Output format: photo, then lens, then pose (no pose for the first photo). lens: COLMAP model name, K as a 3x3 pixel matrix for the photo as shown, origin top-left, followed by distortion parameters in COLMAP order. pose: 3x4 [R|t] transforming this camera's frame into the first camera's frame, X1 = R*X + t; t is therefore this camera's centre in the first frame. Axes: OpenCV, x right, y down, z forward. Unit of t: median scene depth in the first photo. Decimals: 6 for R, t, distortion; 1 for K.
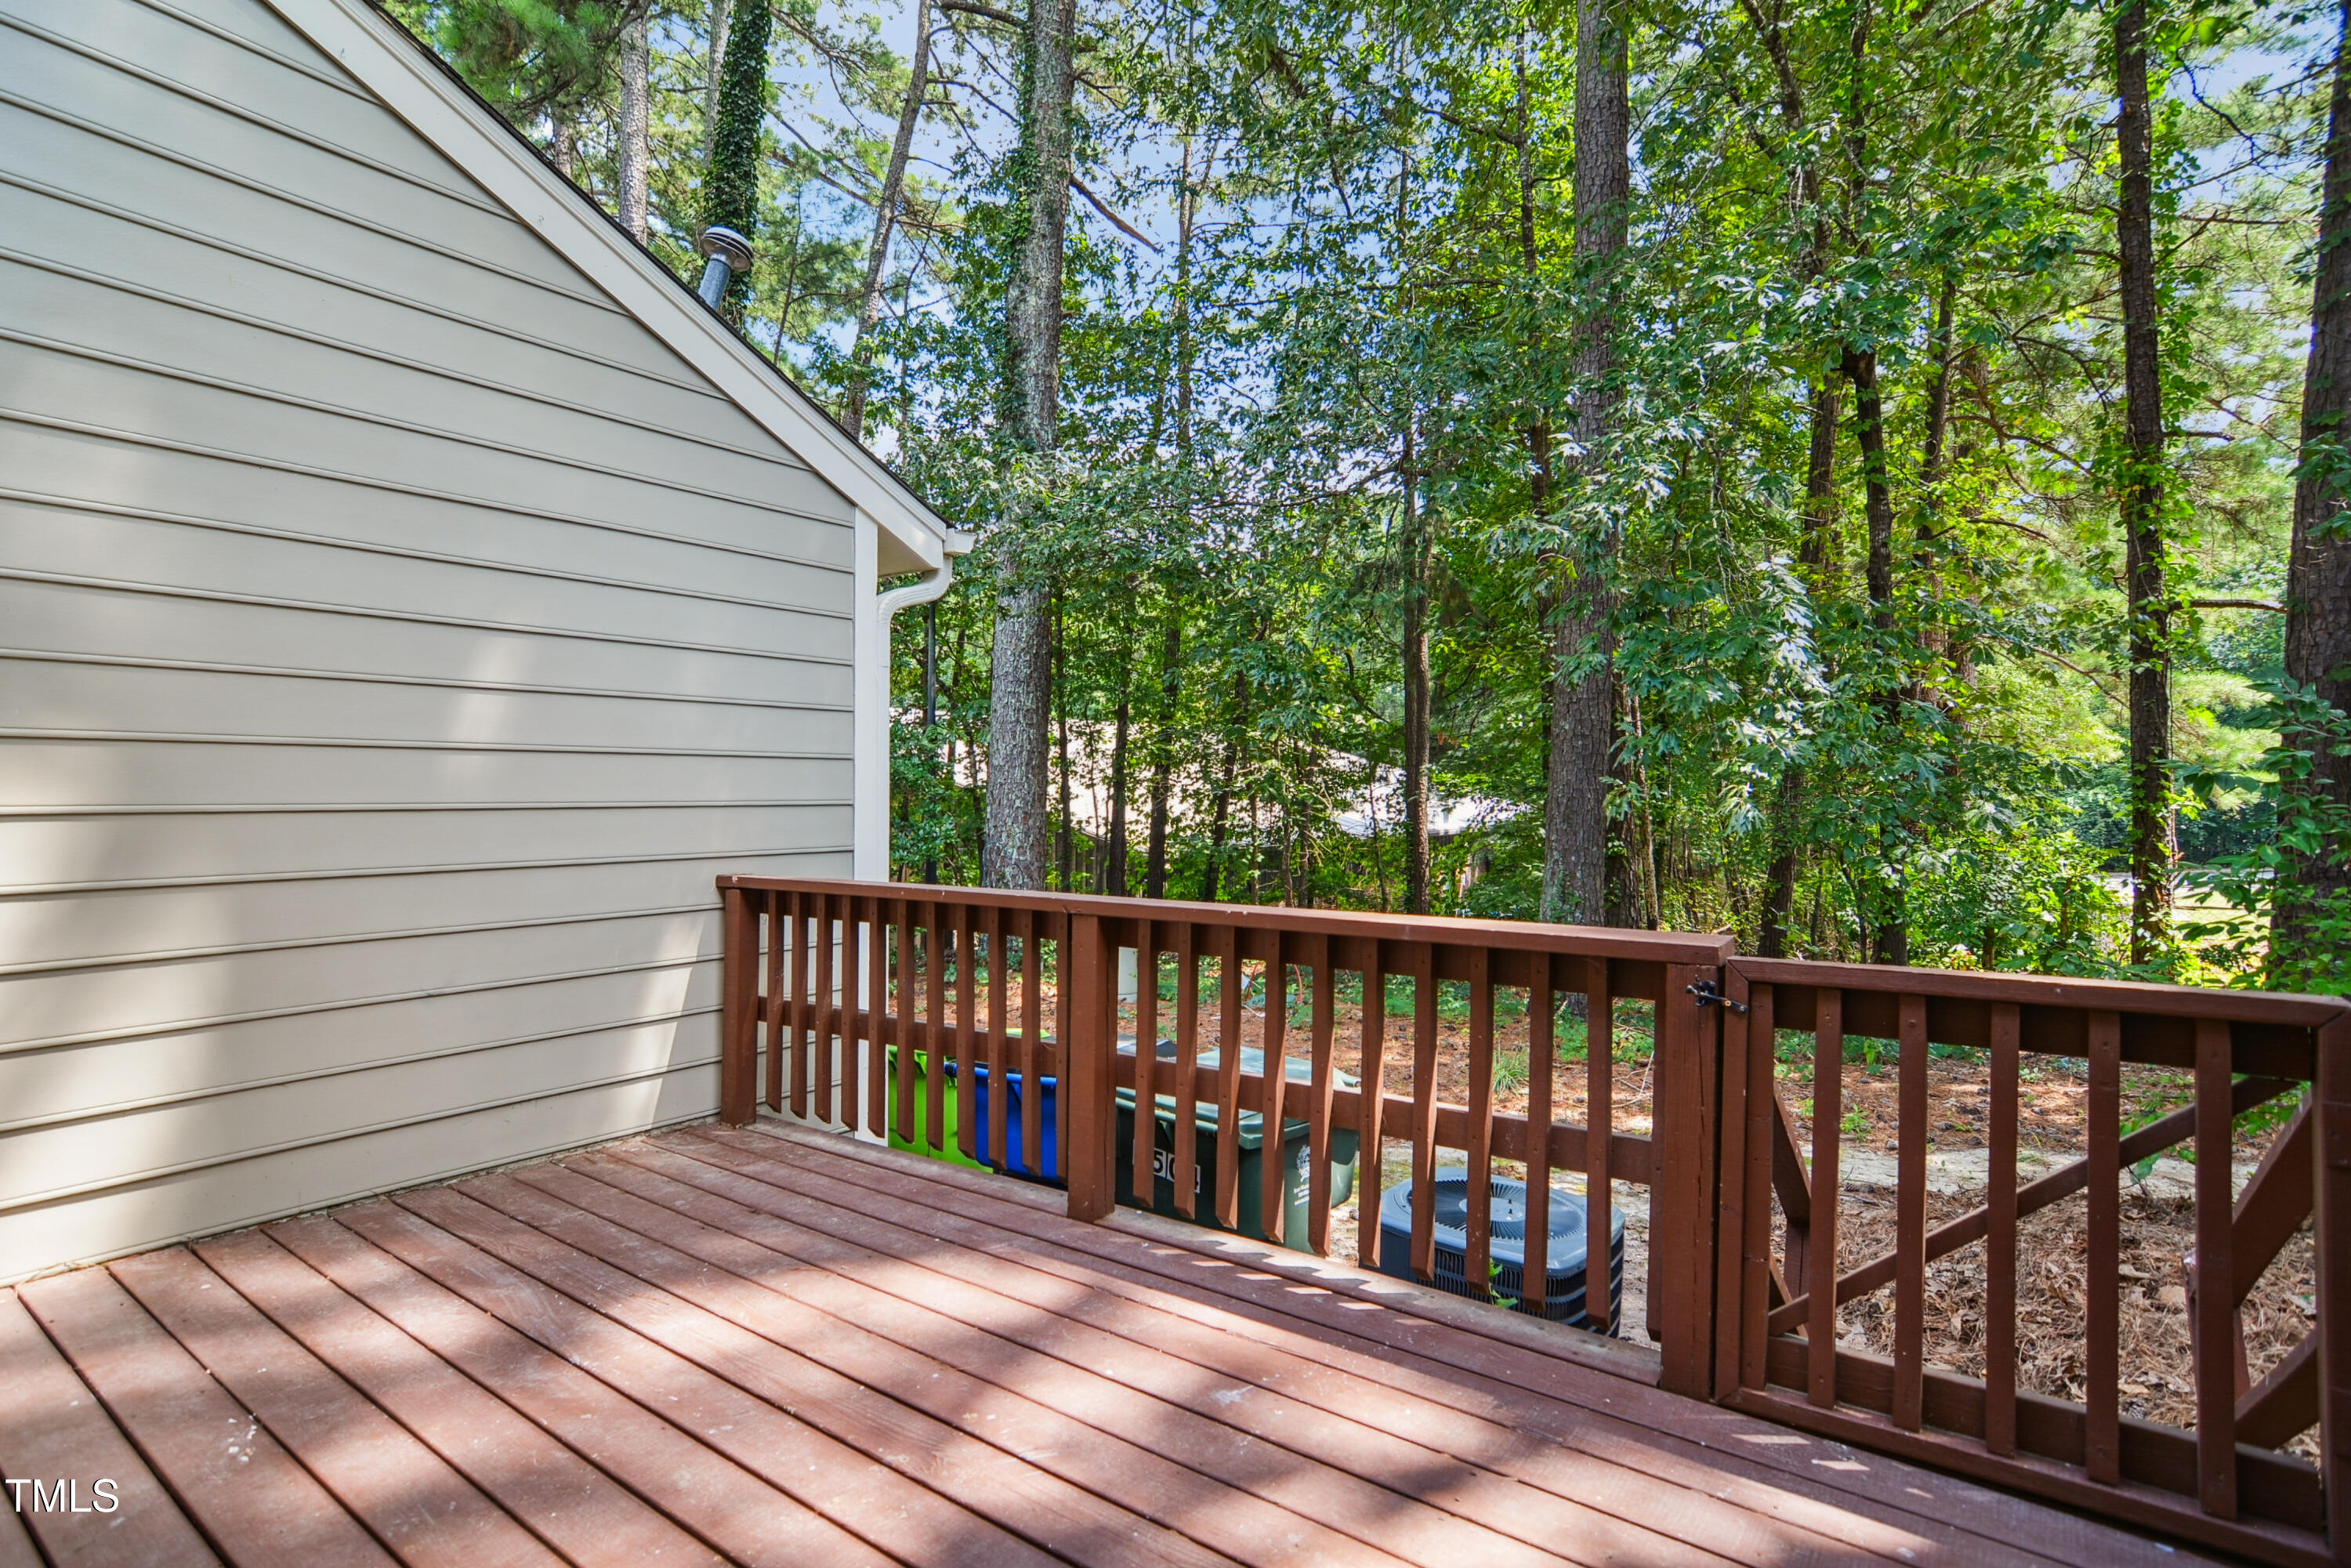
lens RADIAL K [[1148.5, 0, 1173.9], [0, 1148.5, 777.8], [0, 0, 1]] dist [-0.024666, 0.006625]
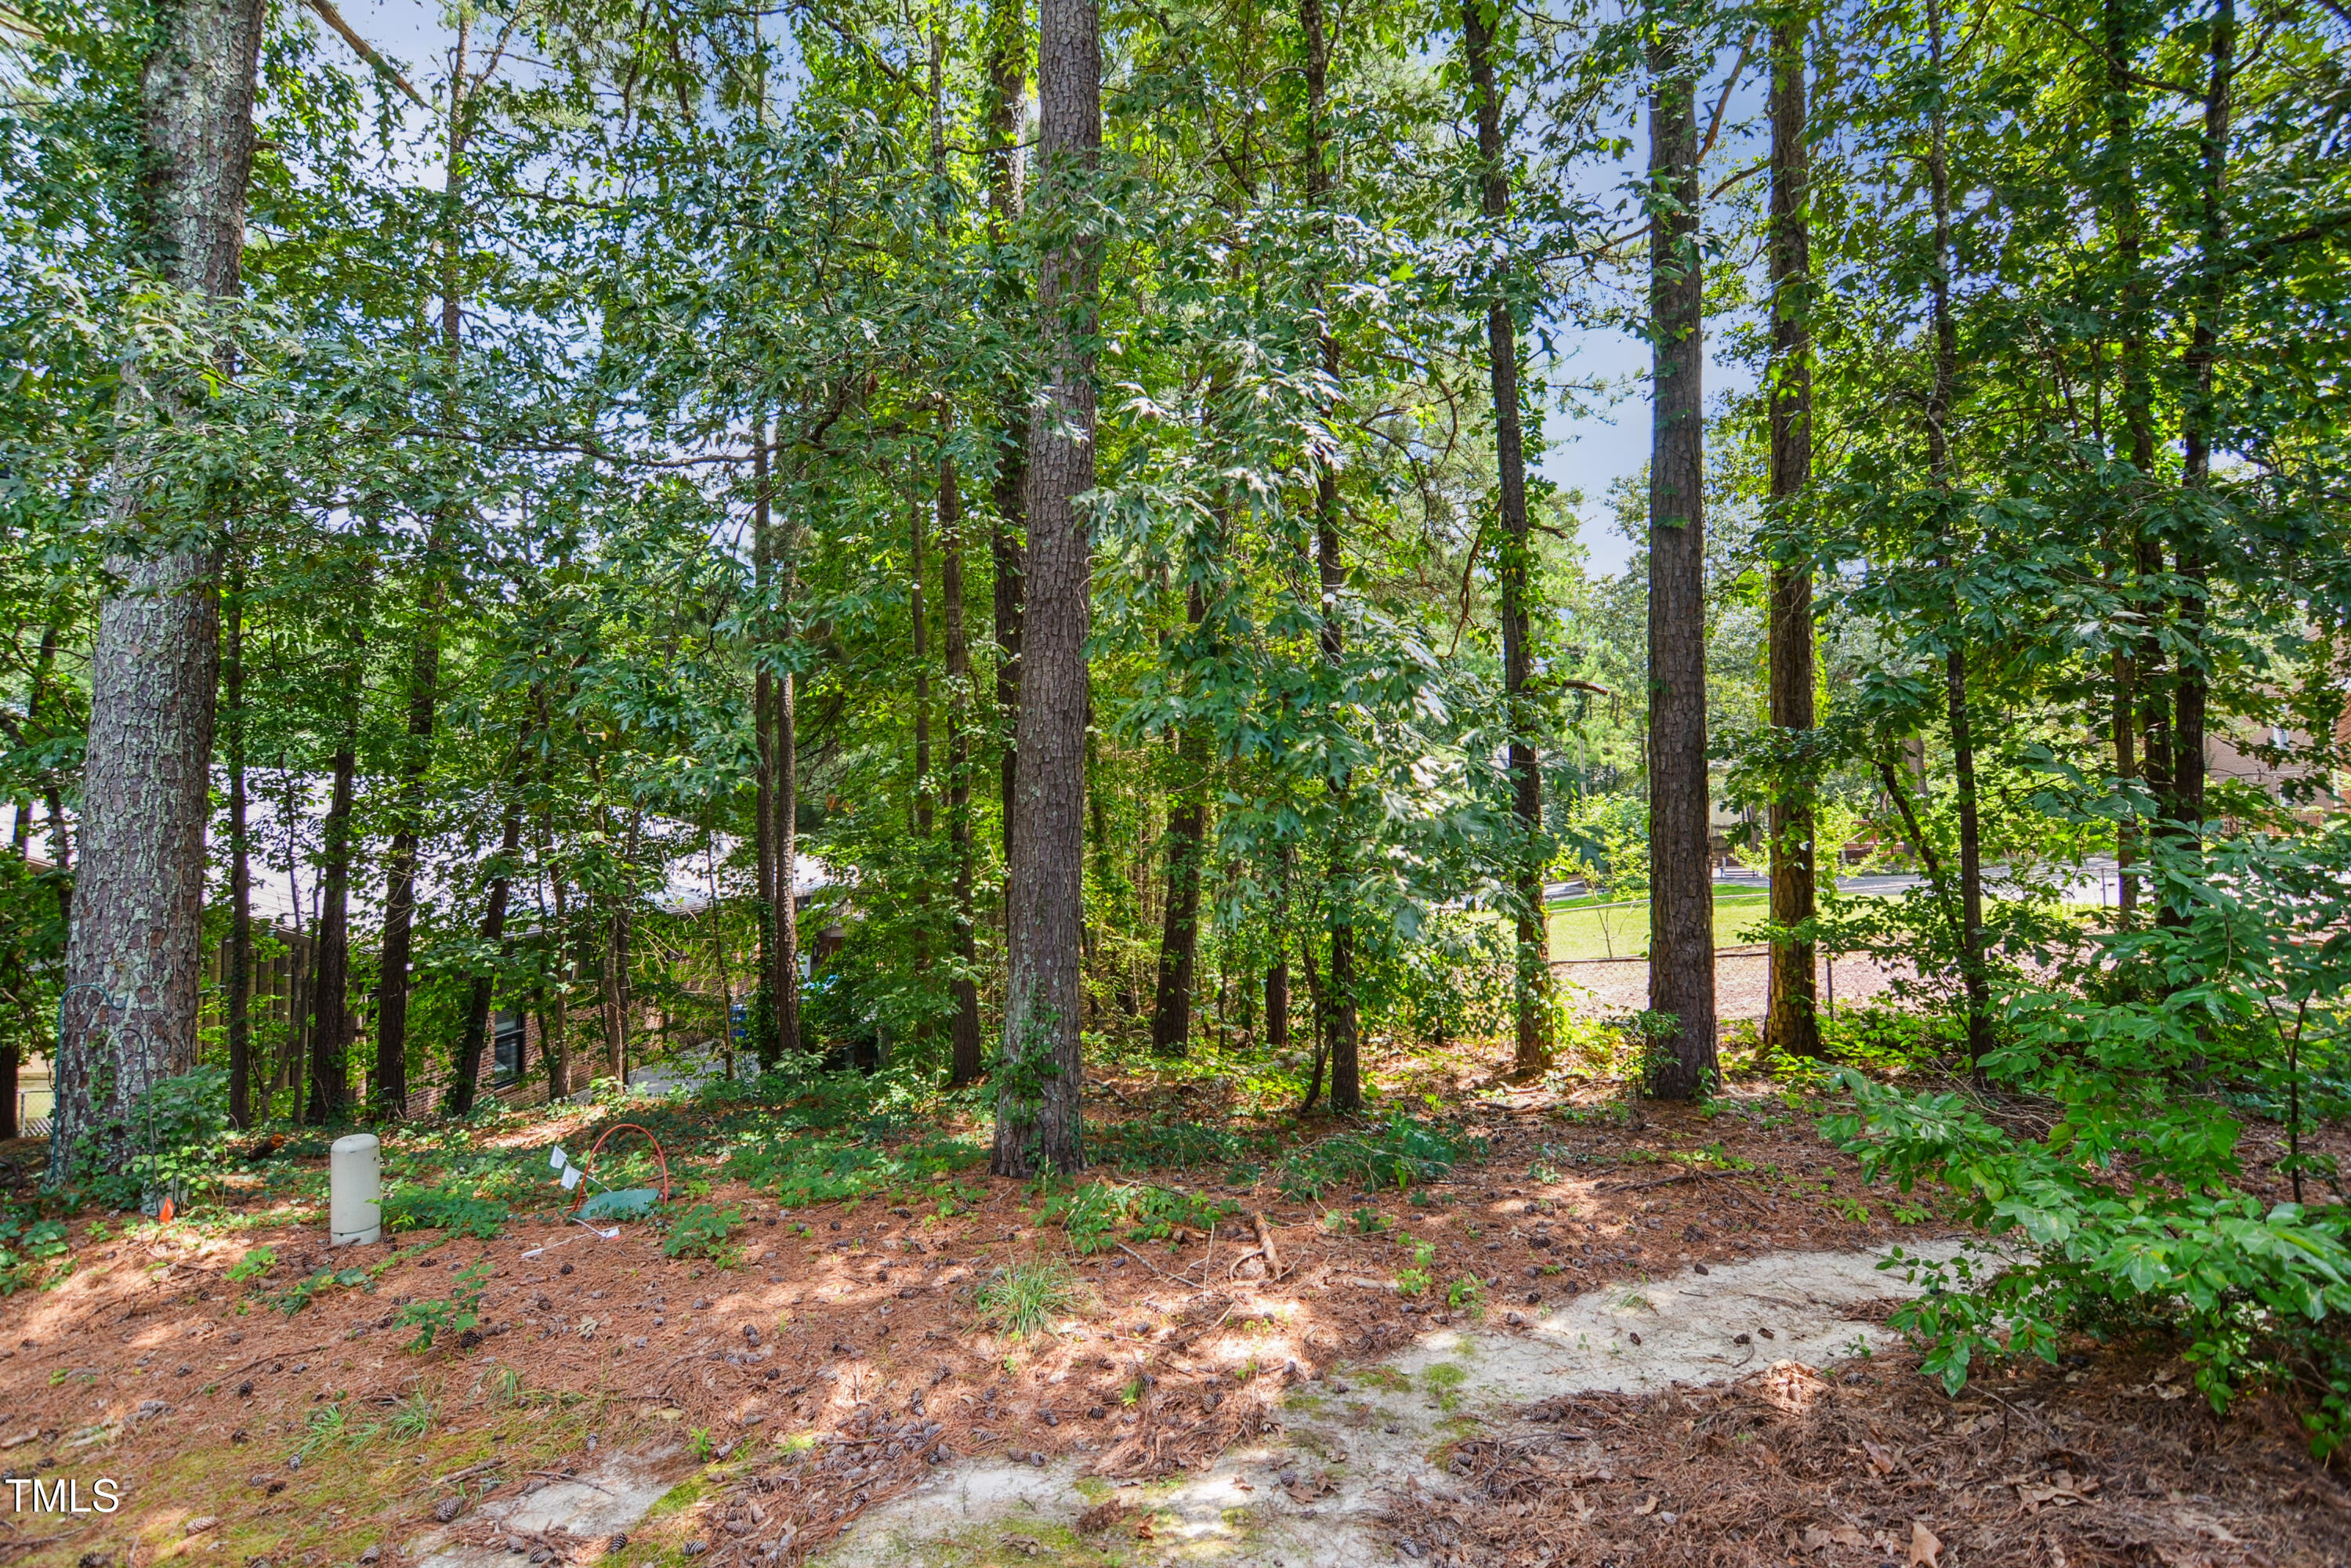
lens RADIAL K [[1148.5, 0, 1141.2], [0, 1148.5, 775.9], [0, 0, 1]] dist [-0.024666, 0.006625]
pose [[0.838354, 0.014785, 0.544926, -0.014702], [0.012920, 0.998812, -0.046977, -0.008913], [-0.544974, 0.046424, 0.837167, 0.154196]]
